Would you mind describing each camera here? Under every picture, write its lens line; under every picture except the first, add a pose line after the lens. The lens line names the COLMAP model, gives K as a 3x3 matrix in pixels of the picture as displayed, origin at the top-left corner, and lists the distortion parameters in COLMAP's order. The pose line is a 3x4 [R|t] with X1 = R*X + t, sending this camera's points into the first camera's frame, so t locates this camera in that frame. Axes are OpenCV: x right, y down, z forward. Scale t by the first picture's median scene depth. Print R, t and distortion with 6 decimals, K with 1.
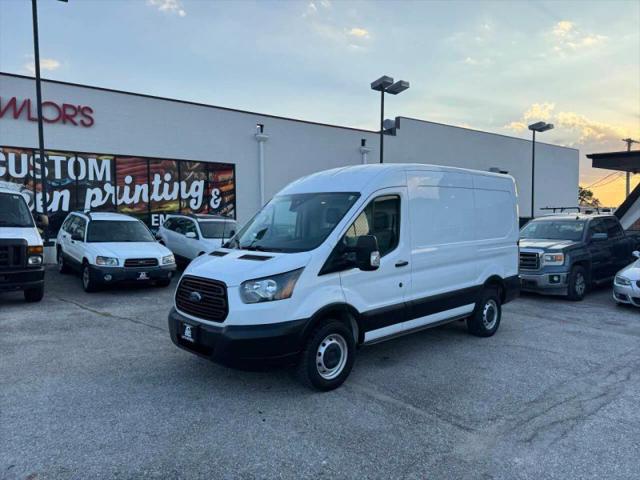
lens RADIAL K [[446.8, 0, 324.0], [0, 446.8, 237.5], [0, 0, 1]] dist [0.054553, -0.063152]
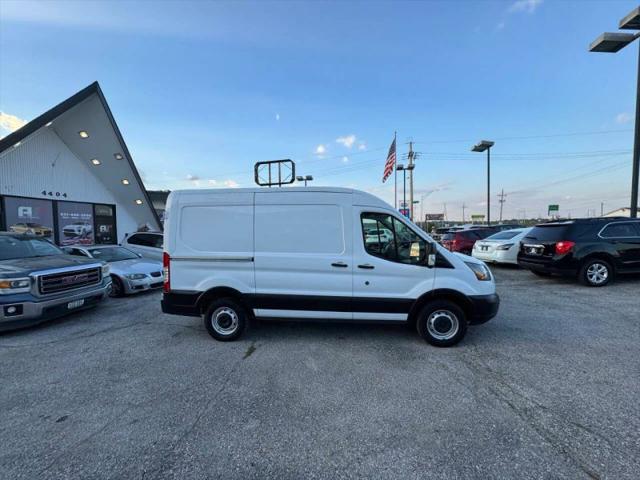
lens RADIAL K [[254.5, 0, 319.0], [0, 254.5, 240.0], [0, 0, 1]] dist [-0.004385, 0.000819]
pose [[-0.645520, -0.021483, 0.763441, -0.549597], [0.043601, 0.996937, 0.064920, -0.079488], [-0.762498, 0.075194, -0.642606, 1.817685]]
